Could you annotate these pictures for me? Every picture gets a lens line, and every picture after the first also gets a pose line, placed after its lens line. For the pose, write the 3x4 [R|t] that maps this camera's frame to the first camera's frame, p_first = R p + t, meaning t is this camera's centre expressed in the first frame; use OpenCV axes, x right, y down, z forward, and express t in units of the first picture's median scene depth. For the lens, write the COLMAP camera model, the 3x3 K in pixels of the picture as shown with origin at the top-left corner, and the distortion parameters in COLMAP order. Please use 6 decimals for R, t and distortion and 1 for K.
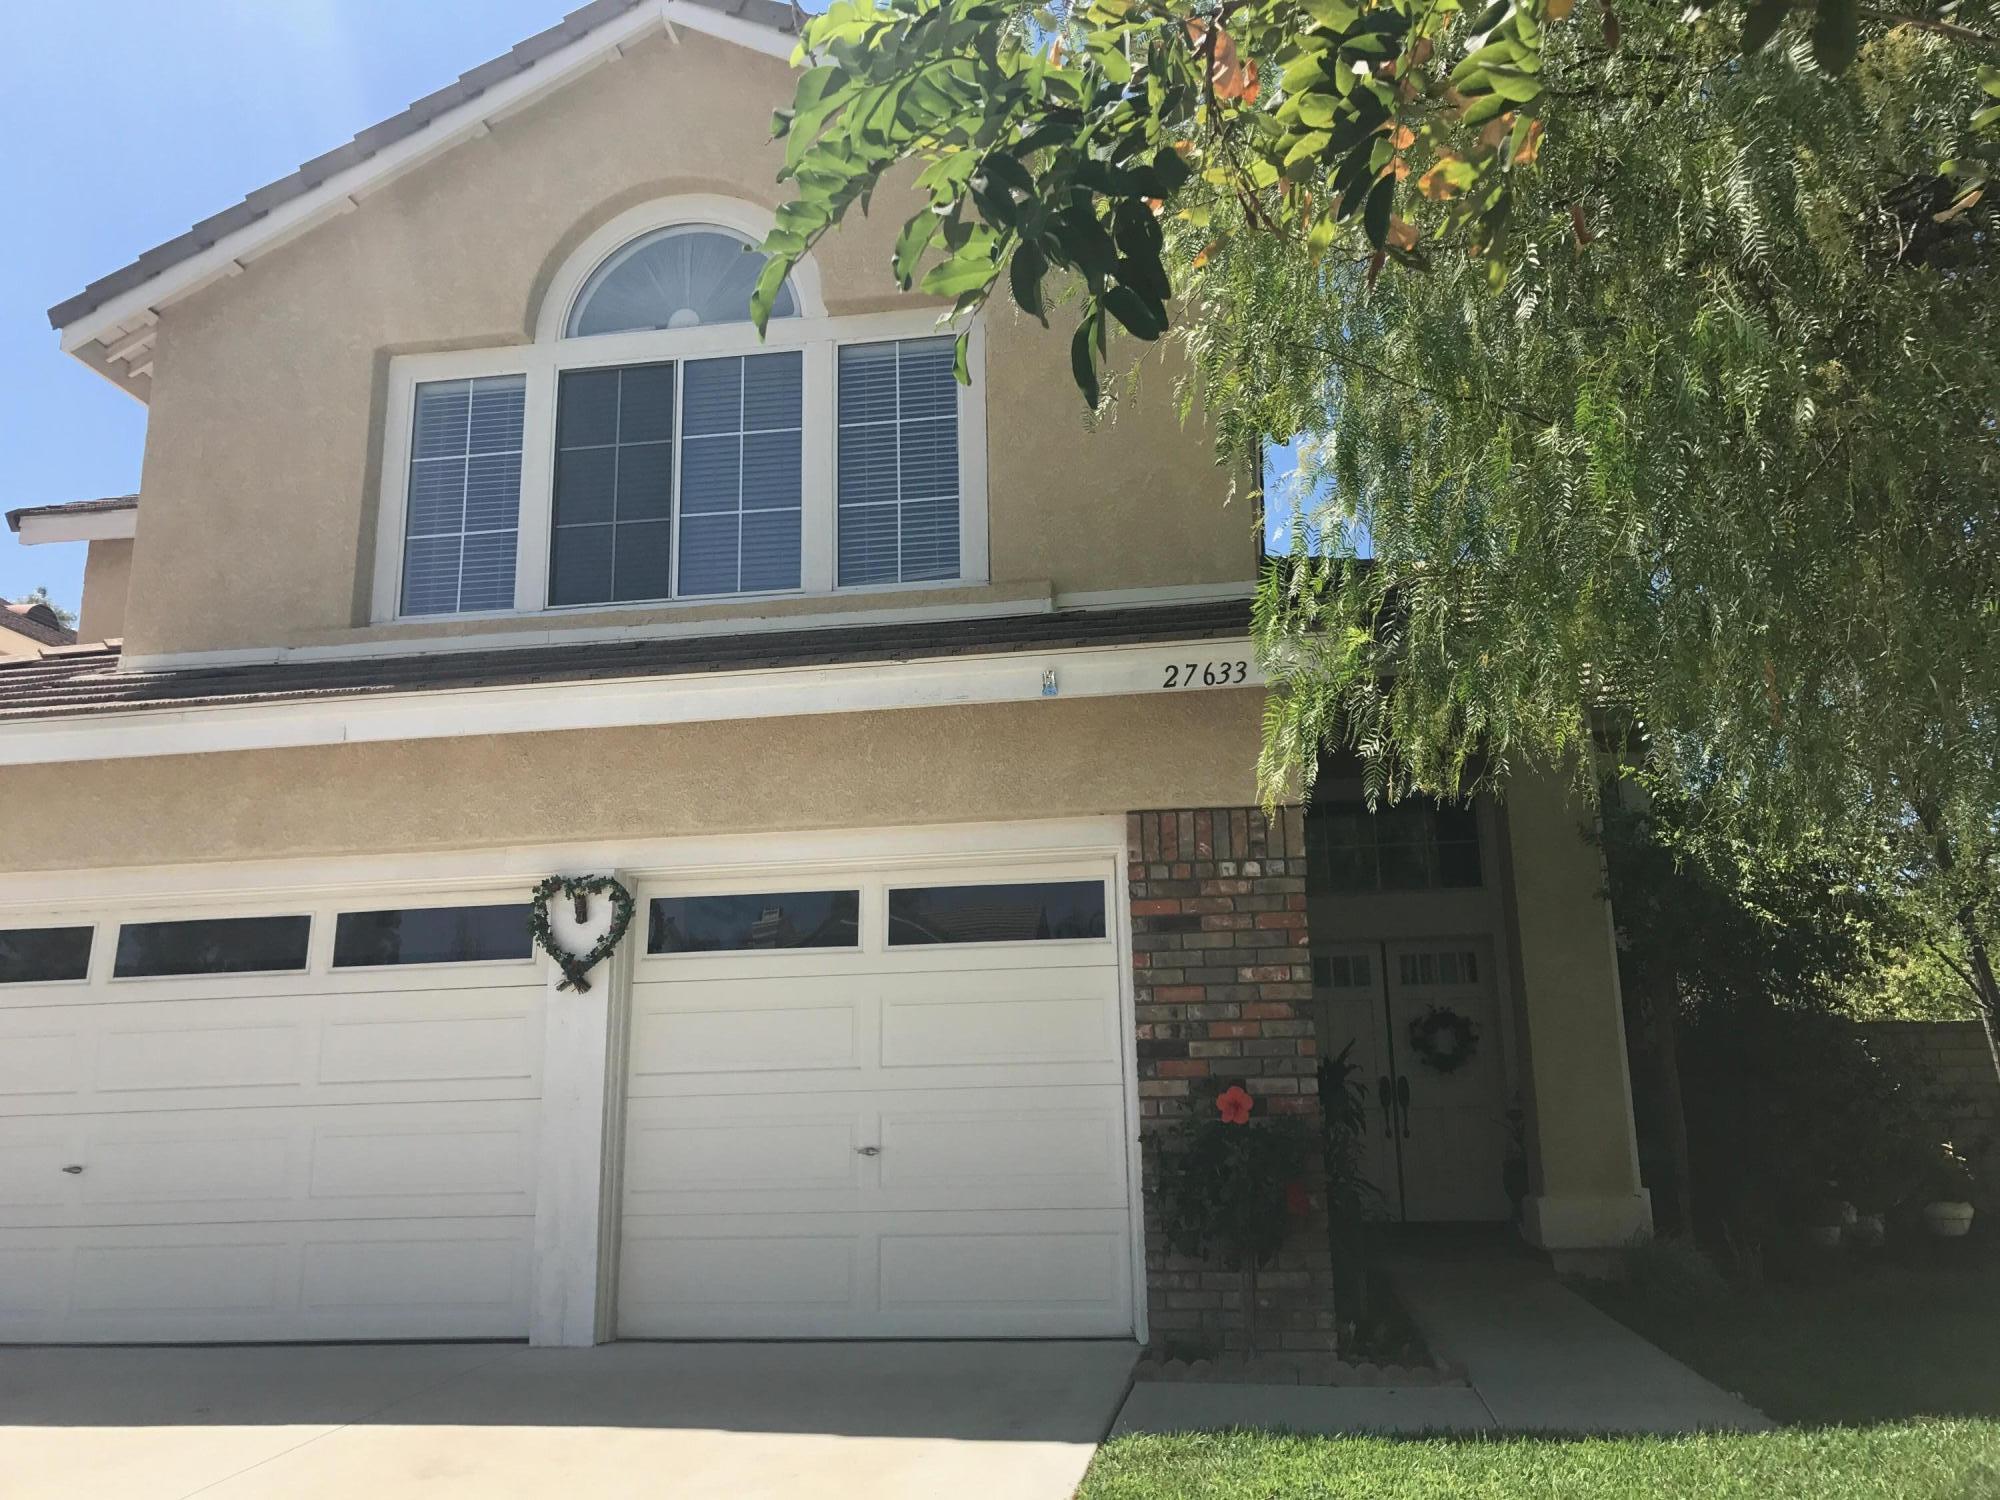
lens RADIAL K [[1638.7, 0, 1000.0], [0, 1638.7, 750.0], [0, 0, 1]] dist [0.017162, -0.000575]
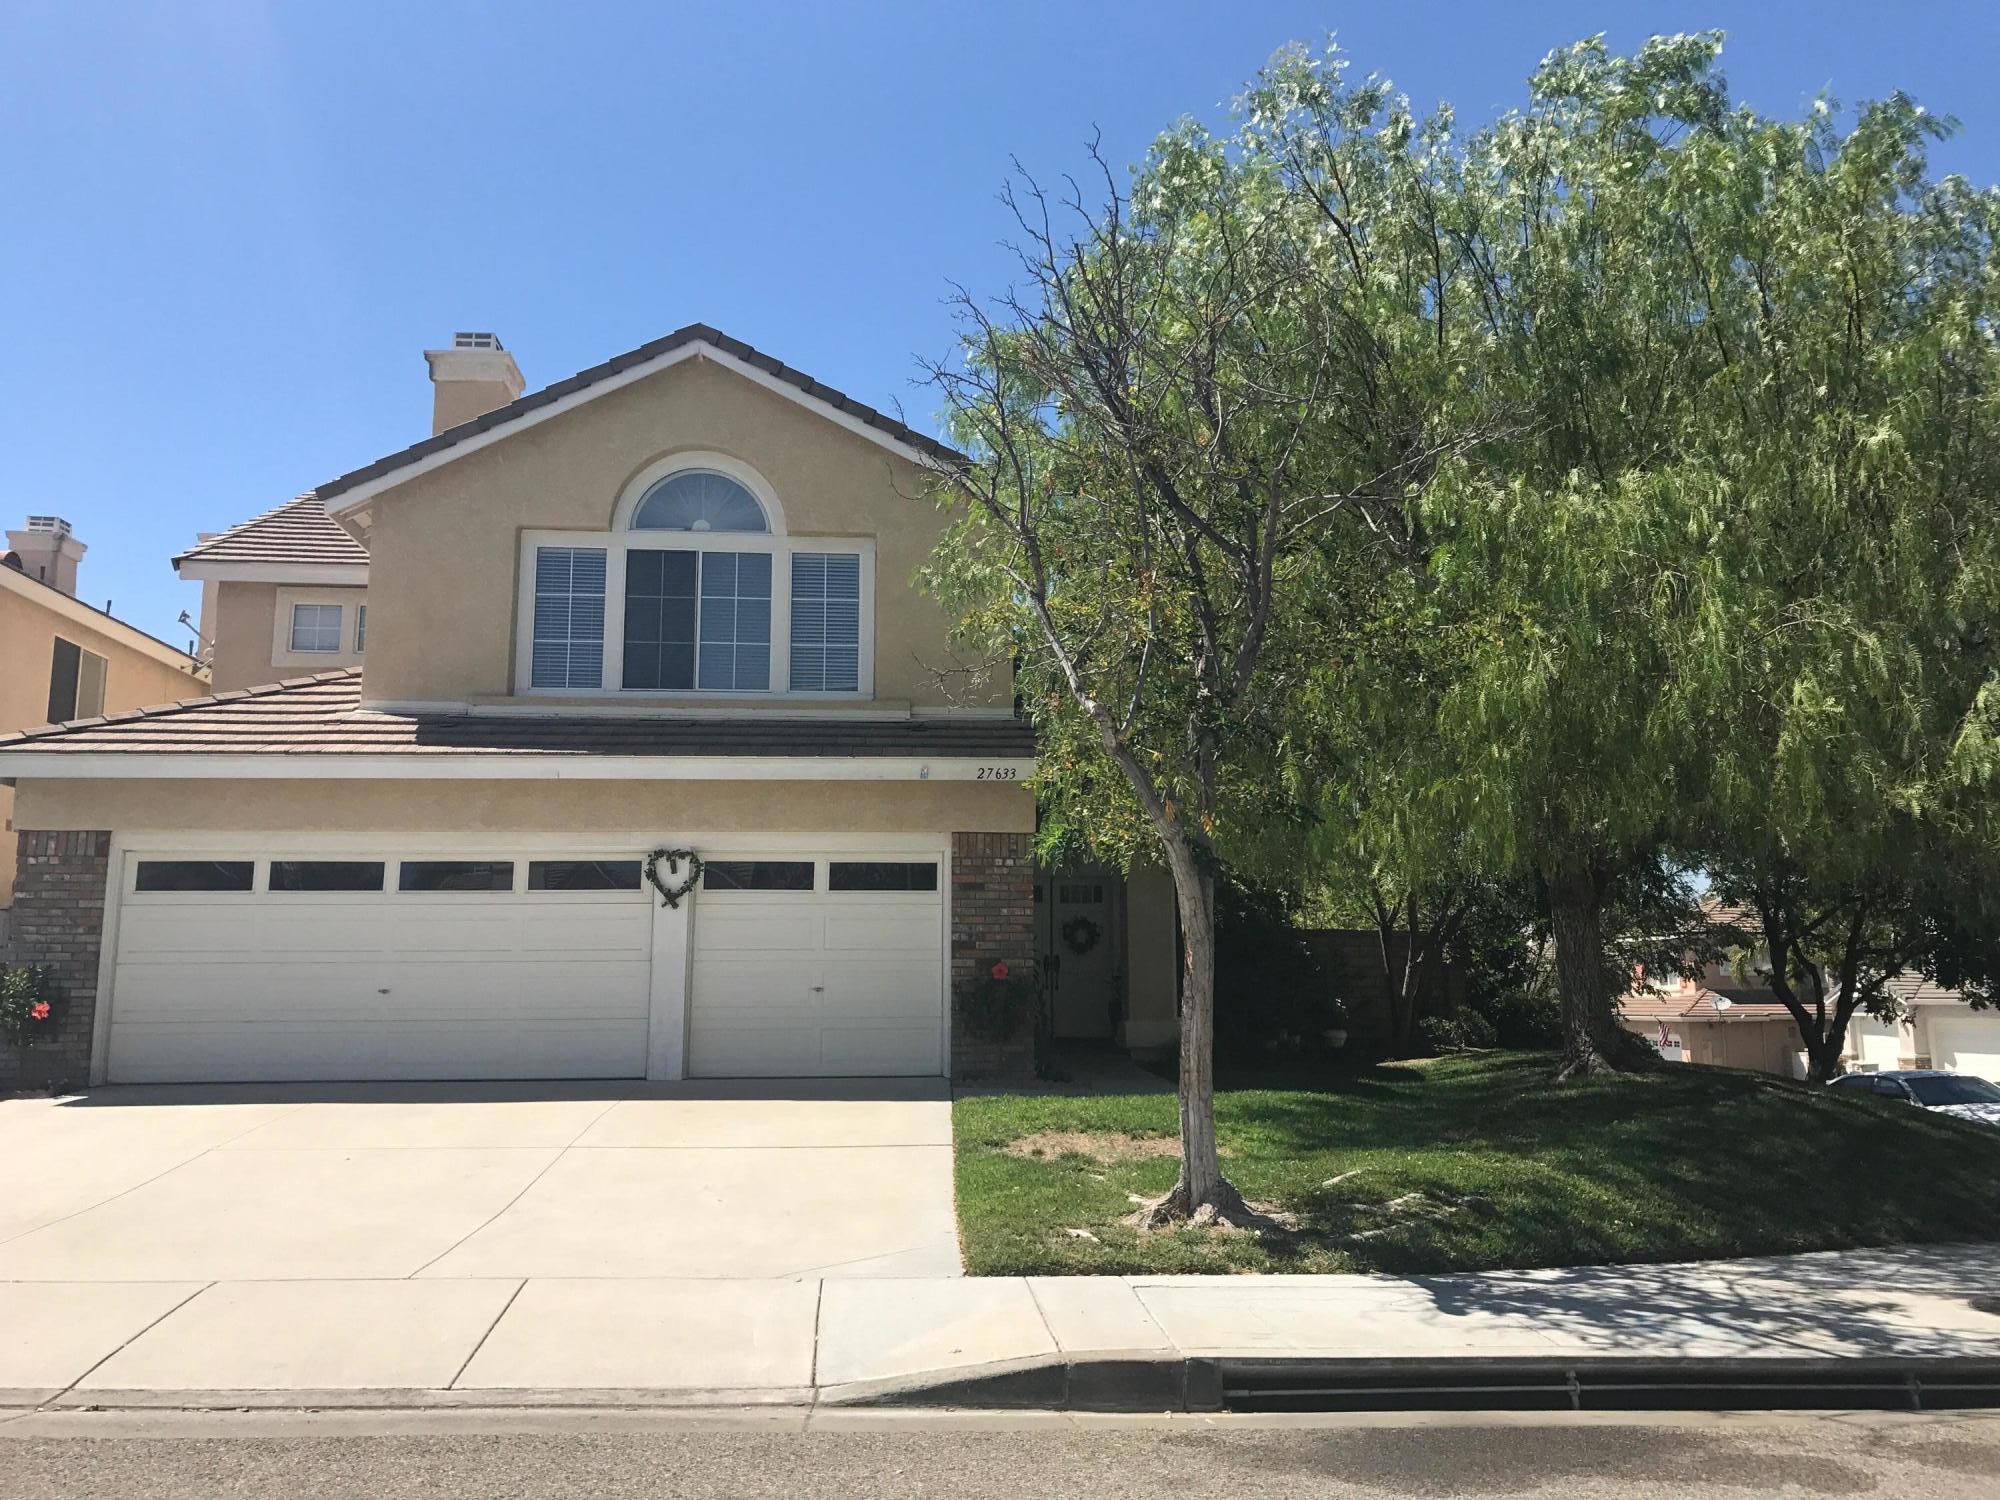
lens RADIAL K [[1638.7, 0, 1000.0], [0, 1638.7, 750.0], [0, 0, 1]] dist [0.017162, -0.000575]
pose [[0.973502, 0.050807, 0.222964, -0.308253], [-0.069307, 0.994700, 0.075948, -0.211430], [-0.217924, -0.089389, 0.971864, -0.953765]]
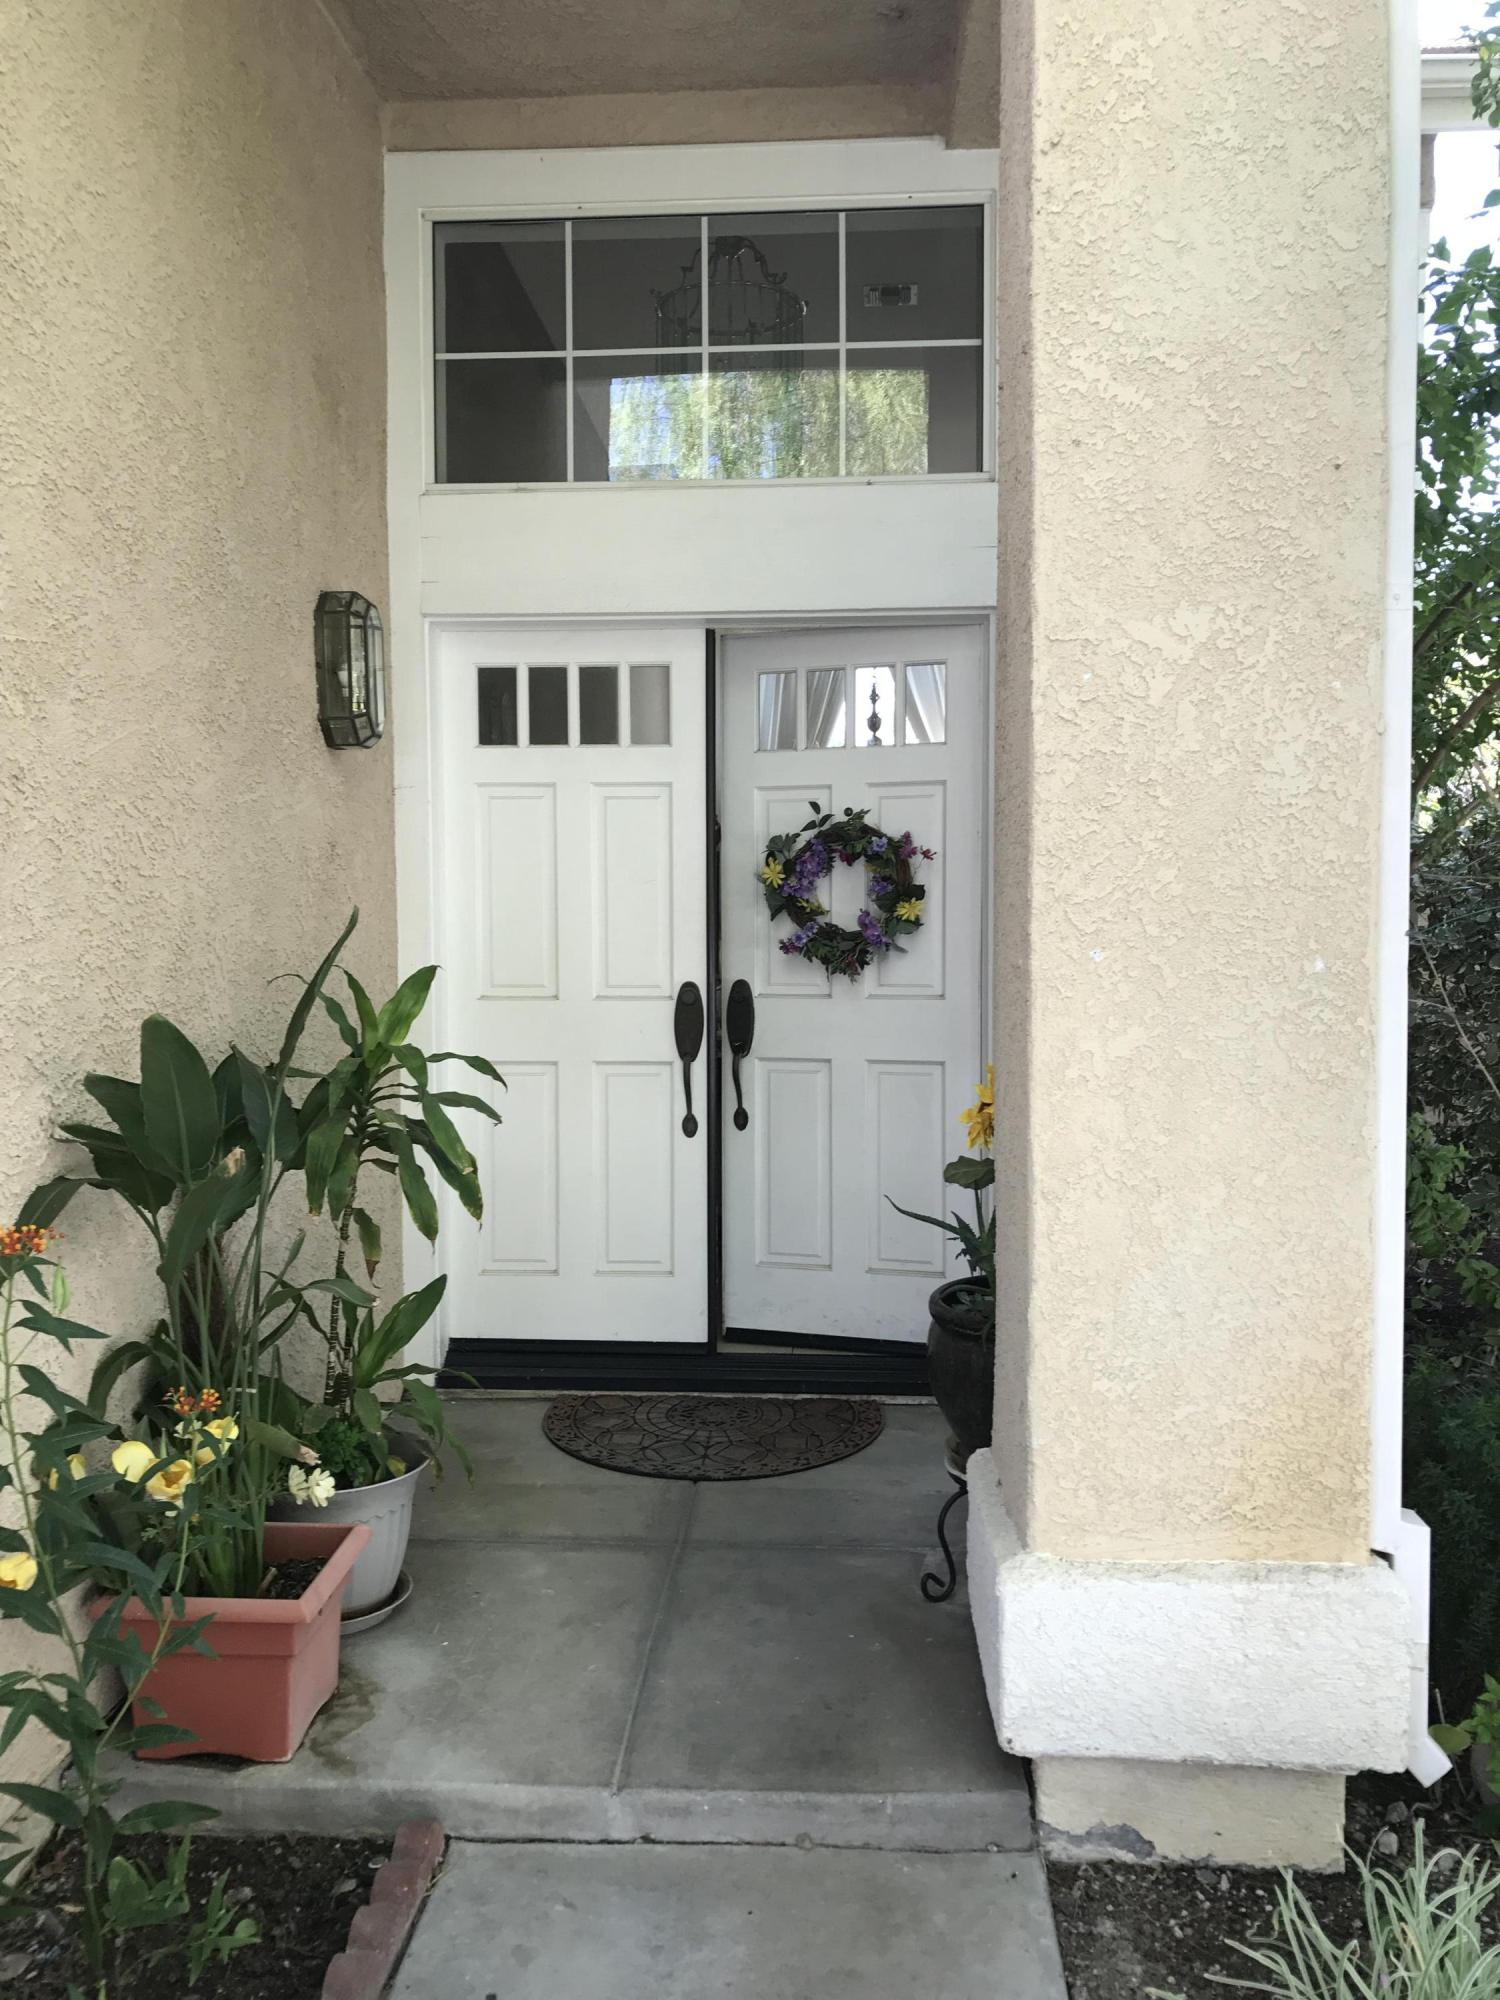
lens RADIAL K [[2049.8, 0, 750.0], [0, 2049.8, 1000.0], [0, 0, 1]] dist [0.202876, -0.471805]
pose [[0.989830, 0.010143, 0.141896, 0.261519], [-0.044572, 0.969343, 0.241633, 0.123771], [-0.135095, -0.245500, 0.959937, 0.772195]]
